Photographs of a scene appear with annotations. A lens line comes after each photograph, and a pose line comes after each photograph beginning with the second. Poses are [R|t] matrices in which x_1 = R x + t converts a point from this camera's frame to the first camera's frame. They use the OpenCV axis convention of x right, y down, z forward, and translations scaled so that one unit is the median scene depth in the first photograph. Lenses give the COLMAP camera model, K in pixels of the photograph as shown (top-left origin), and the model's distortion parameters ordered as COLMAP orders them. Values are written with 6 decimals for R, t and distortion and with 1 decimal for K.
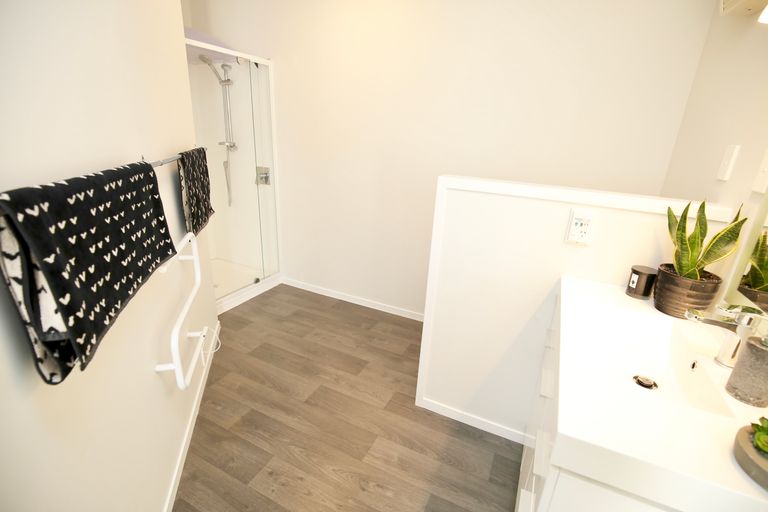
lens RADIAL K [[352.2, 0, 385.0], [0, 352.2, 259.8], [0, 0, 1]] dist [-0.021186, -0.000534]
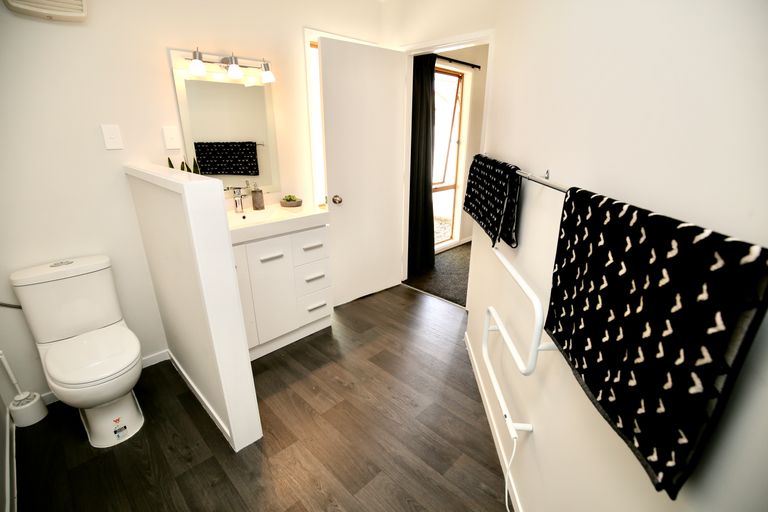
lens RADIAL K [[352.2, 0, 386.8], [0, 352.2, 254.1], [0, 0, 1]] dist [-0.021186, -0.000534]
pose [[-0.947449, -0.153430, 0.280712, -0.429426], [0.057167, 0.782157, 0.620453, -0.526773], [-0.314757, 0.603895, -0.732283, 1.405200]]
